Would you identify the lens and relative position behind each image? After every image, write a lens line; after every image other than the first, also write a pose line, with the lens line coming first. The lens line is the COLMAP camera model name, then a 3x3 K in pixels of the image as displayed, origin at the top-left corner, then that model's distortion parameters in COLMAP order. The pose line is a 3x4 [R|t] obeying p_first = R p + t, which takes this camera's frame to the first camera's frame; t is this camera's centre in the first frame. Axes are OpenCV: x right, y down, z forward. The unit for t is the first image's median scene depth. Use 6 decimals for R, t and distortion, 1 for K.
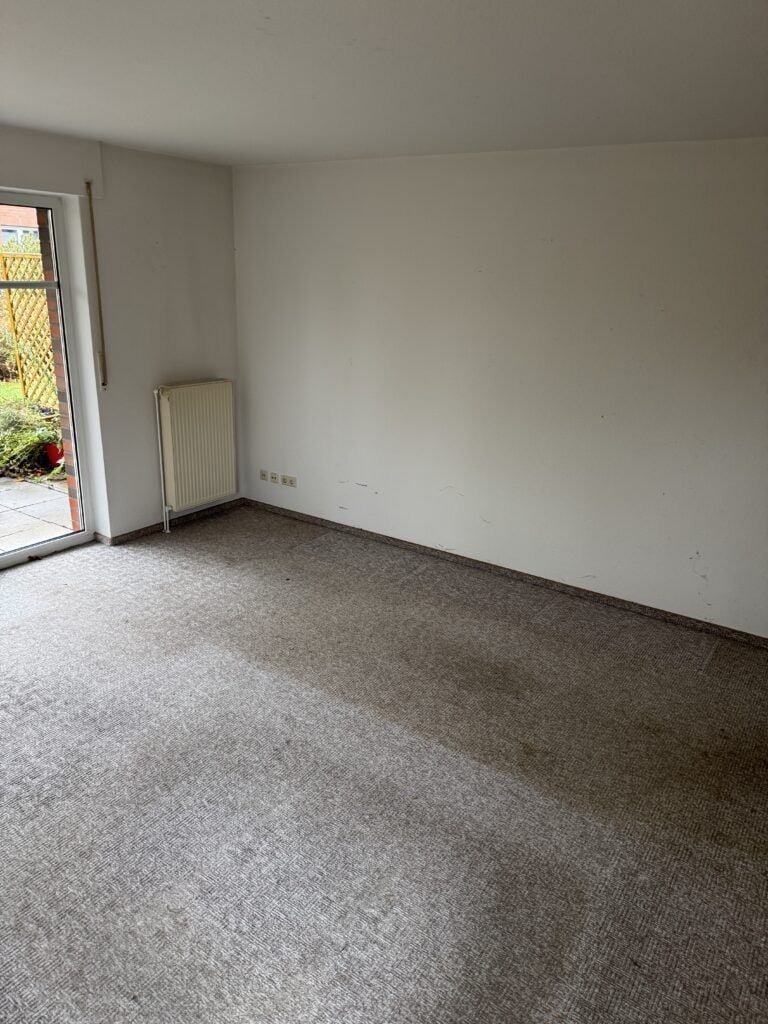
lens RADIAL K [[726.4, 0, 384.0], [0, 726.4, 512.0], [0, 0, 1]] dist [0.011379, 0.001117]
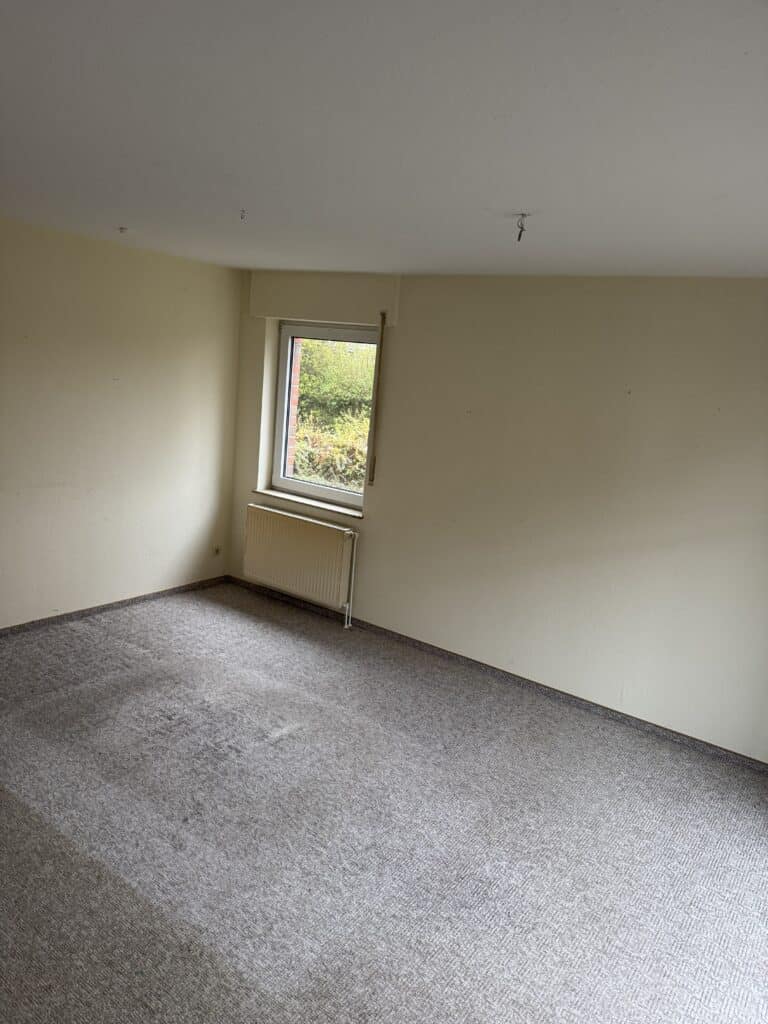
lens RADIAL K [[715.2, 0, 379.2], [0, 715.2, 515.9], [0, 0, 1]] dist [0.004817, -0.035257]
pose [[-0.989387, -0.145253, -0.003945, -0.261910], [-0.126143, 0.845114, 0.519491, -0.458749], [-0.072124, 0.514475, -0.854467, 1.272665]]
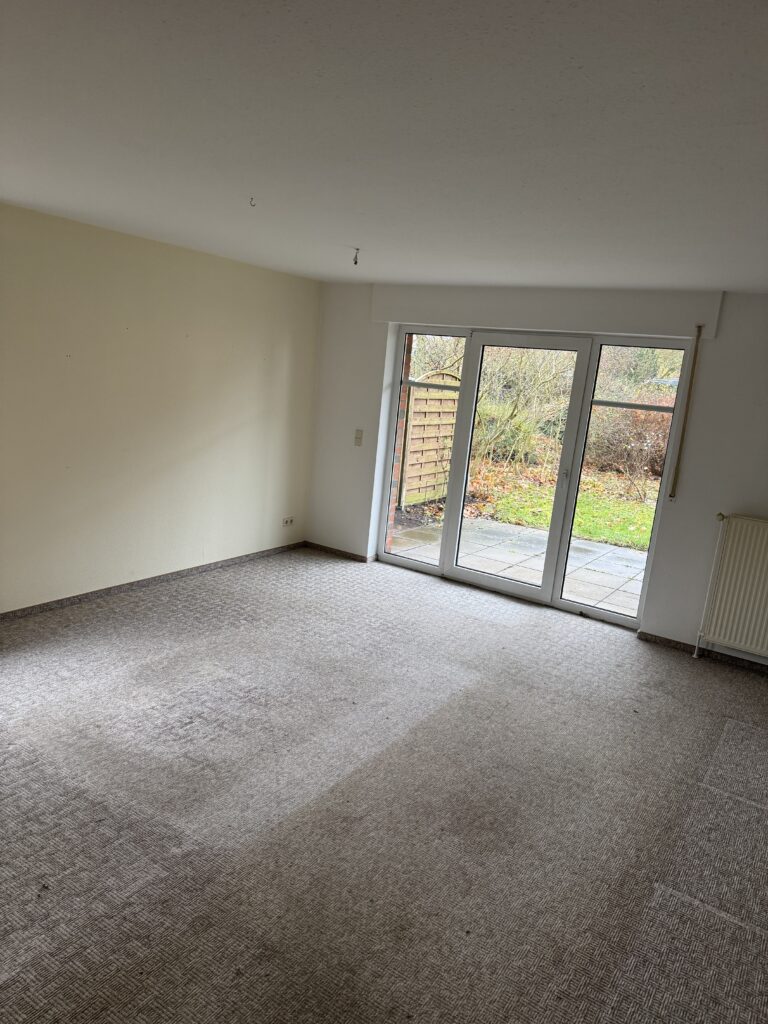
lens RADIAL K [[715.2, 0, 379.2], [0, 715.2, 515.9], [0, 0, 1]] dist [0.004817, -0.035257]
pose [[0.002005, 0.165467, -0.986213, 0.862954], [-0.406456, 0.901210, 0.150379, -0.161190], [0.913668, 0.400551, 0.069062, 0.648070]]
